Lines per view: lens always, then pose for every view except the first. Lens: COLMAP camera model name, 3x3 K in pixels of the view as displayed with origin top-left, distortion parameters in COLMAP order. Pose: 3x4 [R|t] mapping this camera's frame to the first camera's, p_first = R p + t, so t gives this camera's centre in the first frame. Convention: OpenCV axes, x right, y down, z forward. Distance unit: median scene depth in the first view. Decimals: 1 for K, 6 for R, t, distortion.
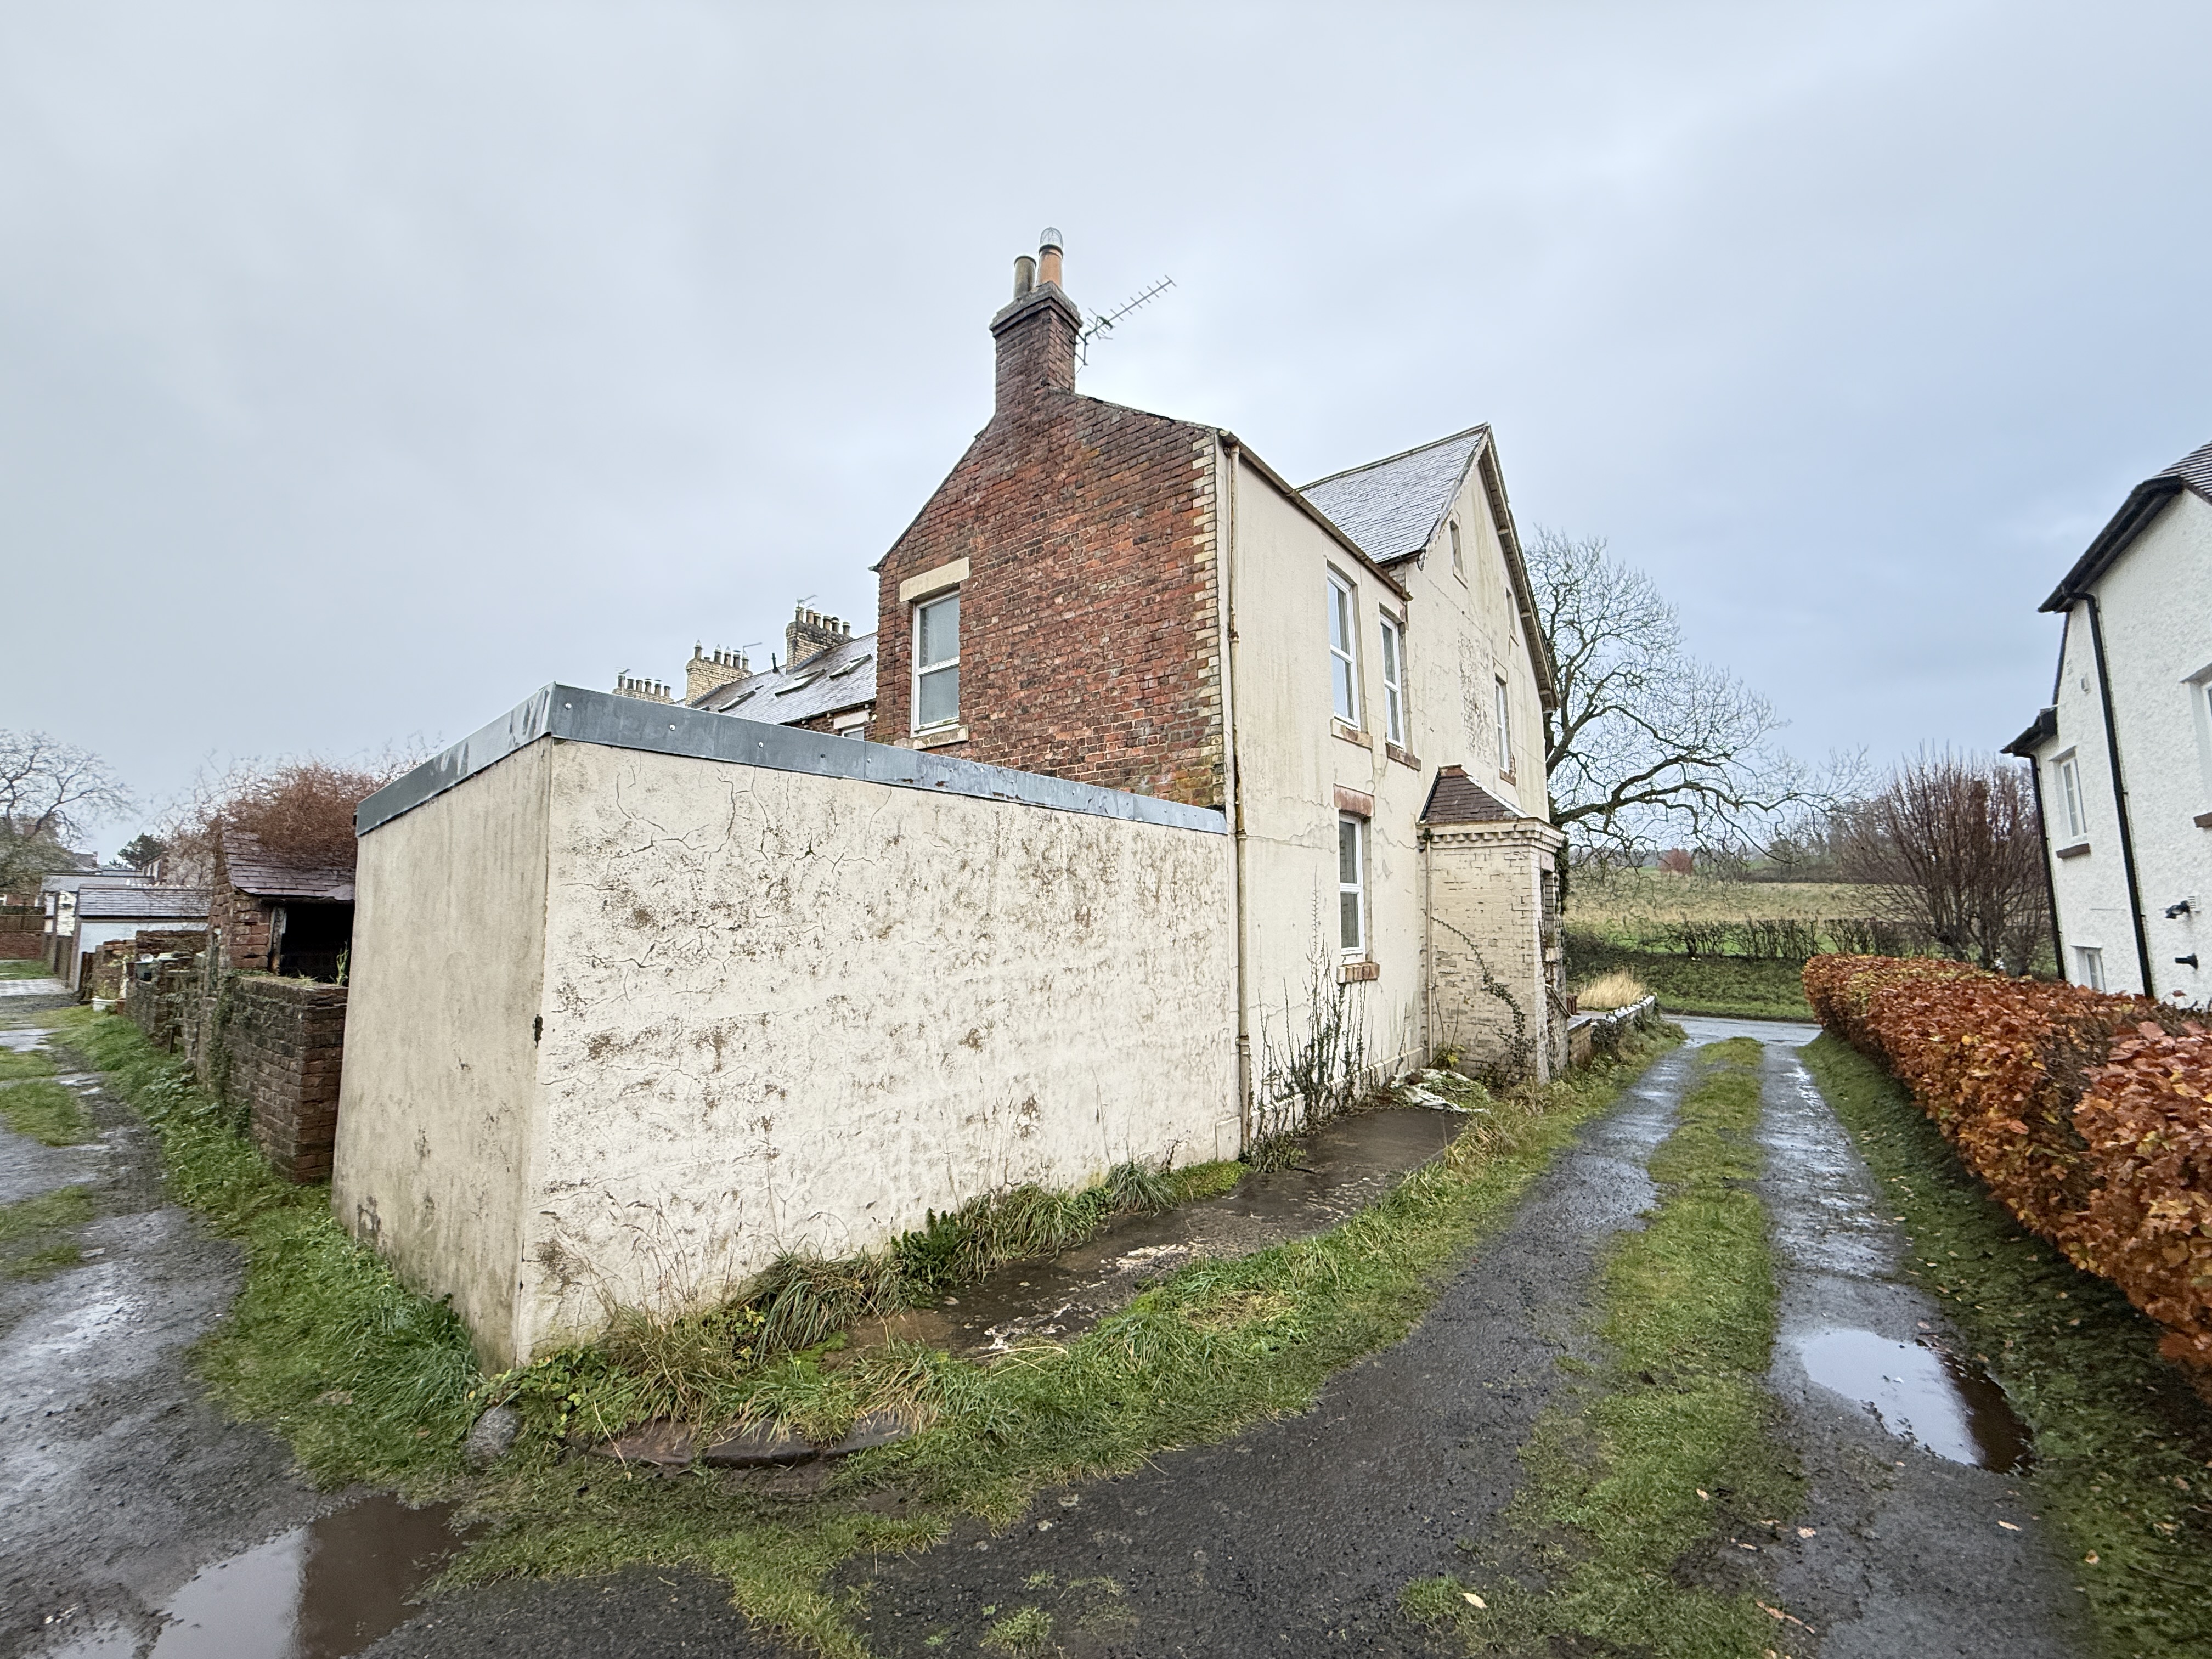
lens RADIAL K [[879.3, 0, 1104.2], [0, 879.3, 828.1], [0, 0, 1]] dist [-0.001019, 0.000412]
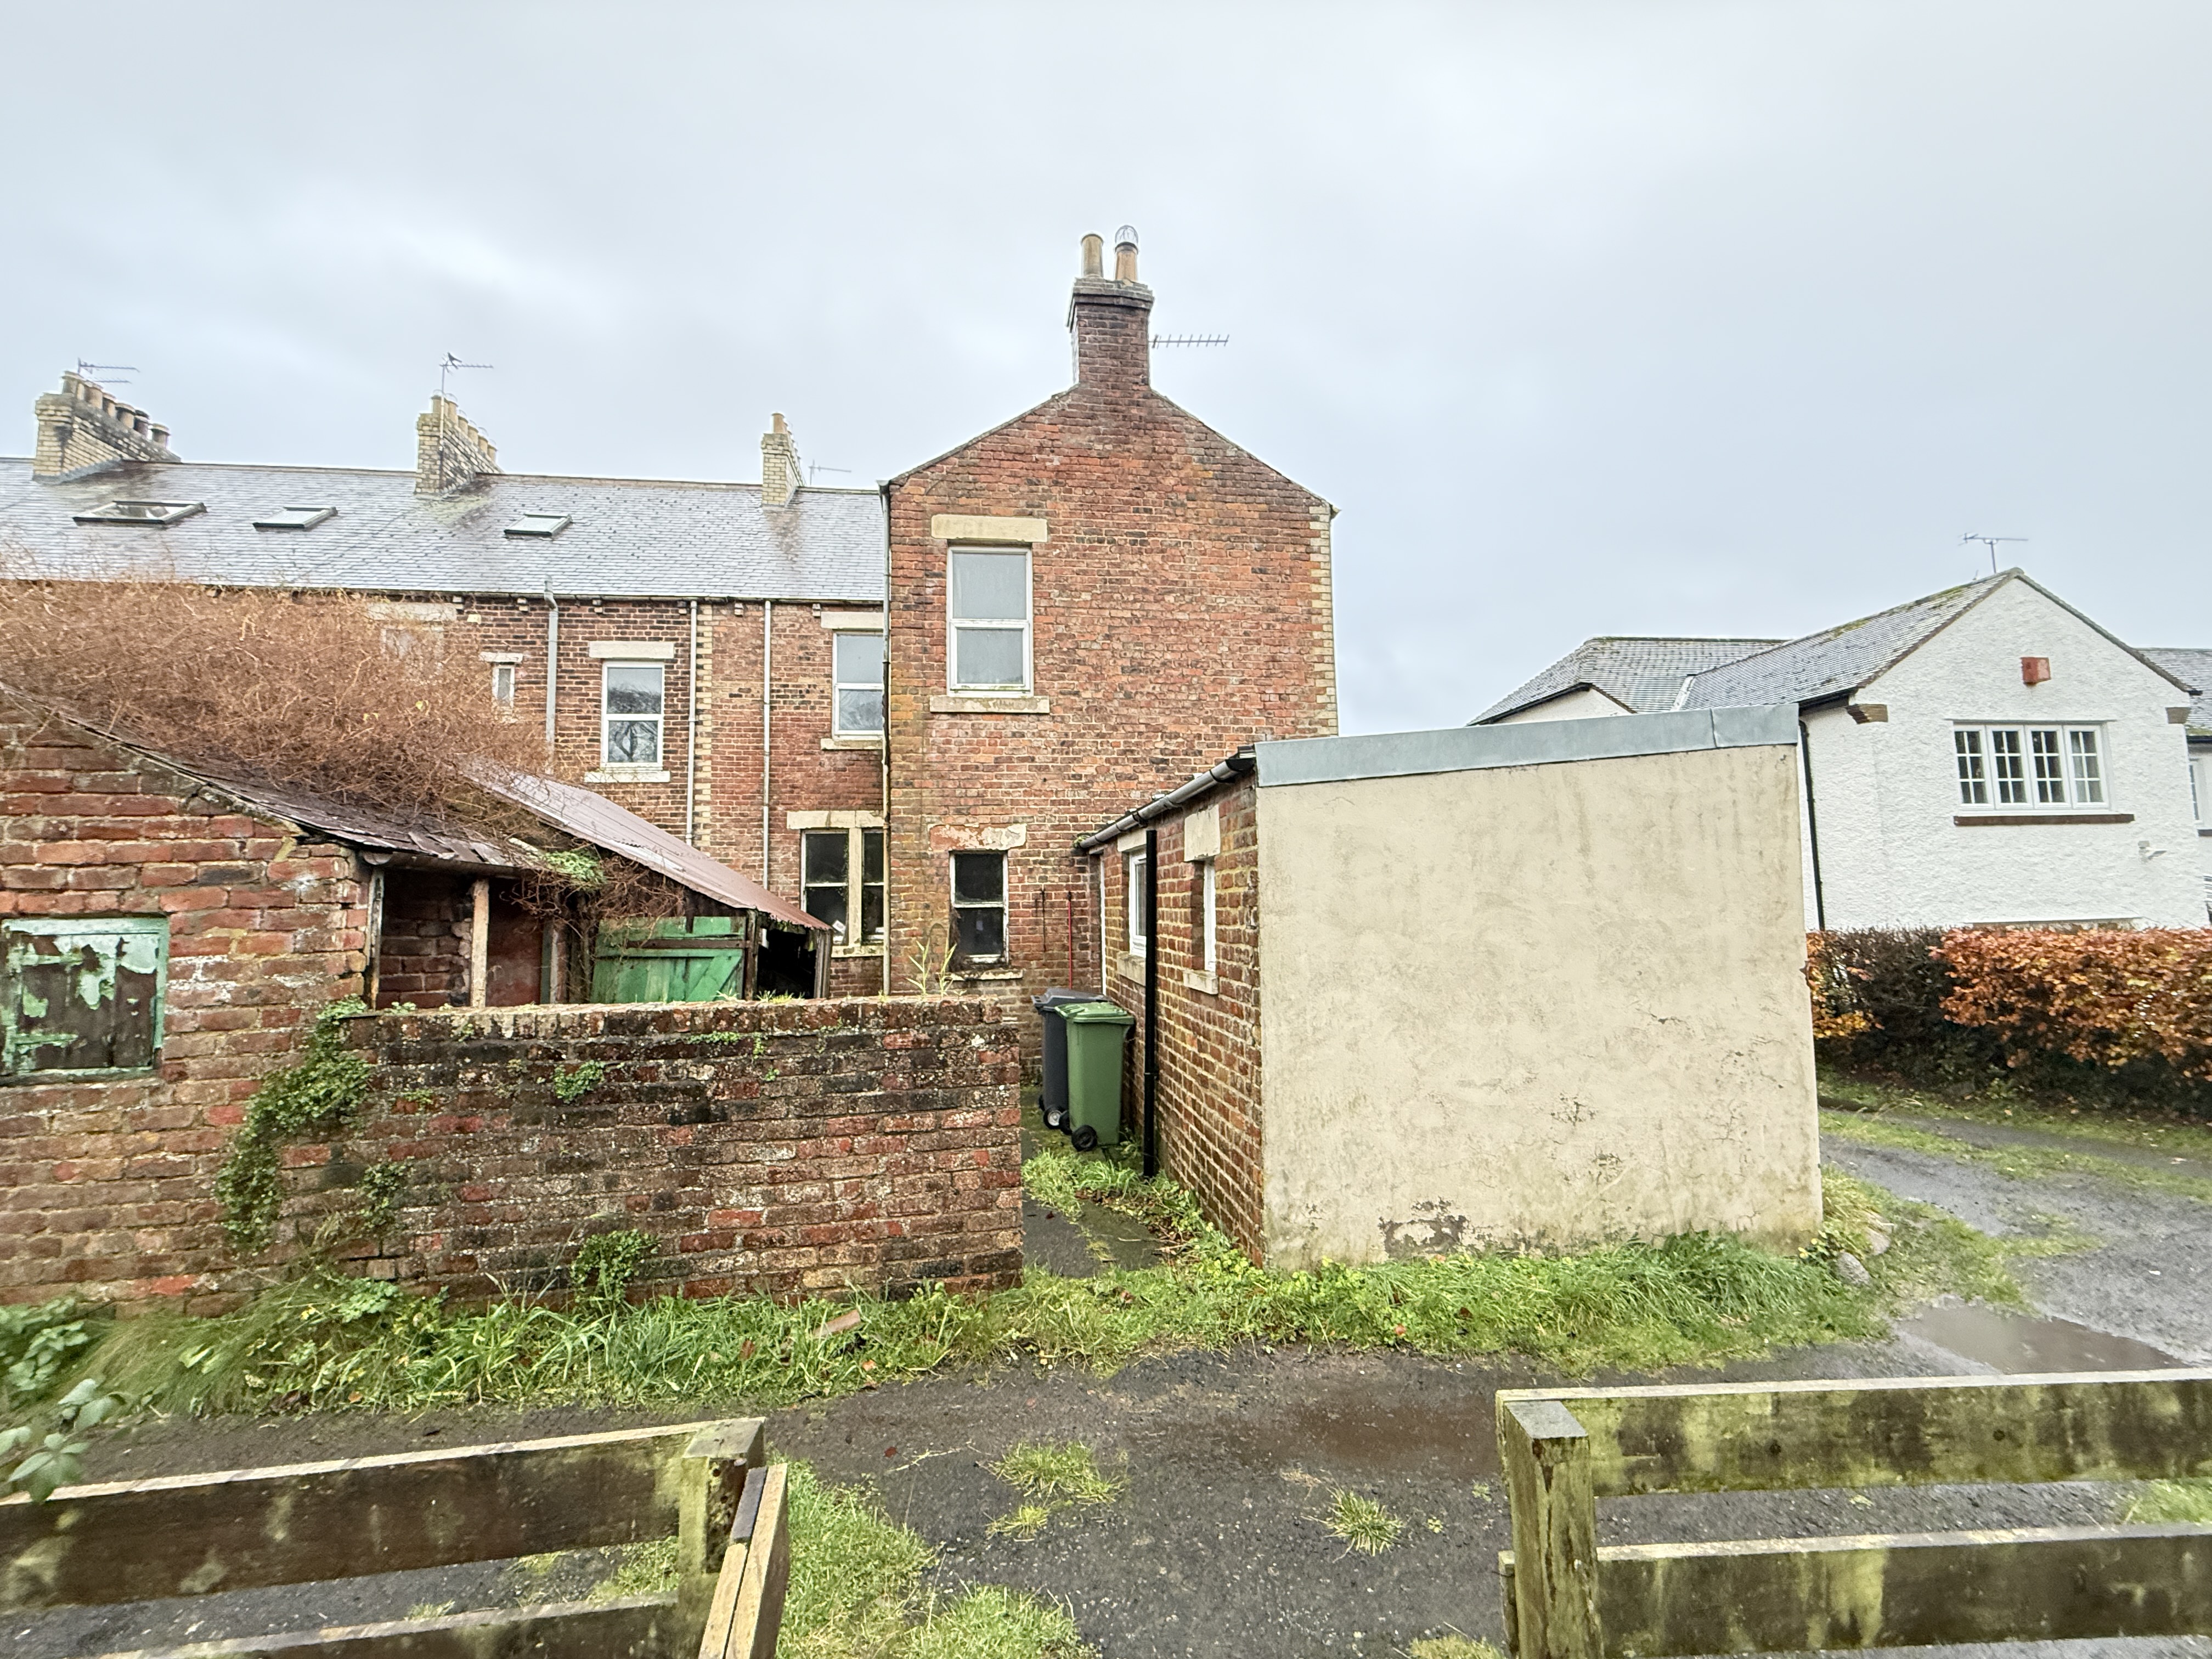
lens RADIAL K [[879.3, 0, 1092.2], [0, 879.3, 828.2], [0, 0, 1]] dist [-0.001019, 0.000412]
pose [[0.695211, 0.057344, 0.716515, -0.853717], [-0.066362, 0.997676, -0.015456, 0.038968], [-0.715736, -0.036804, 0.697401, 0.316036]]
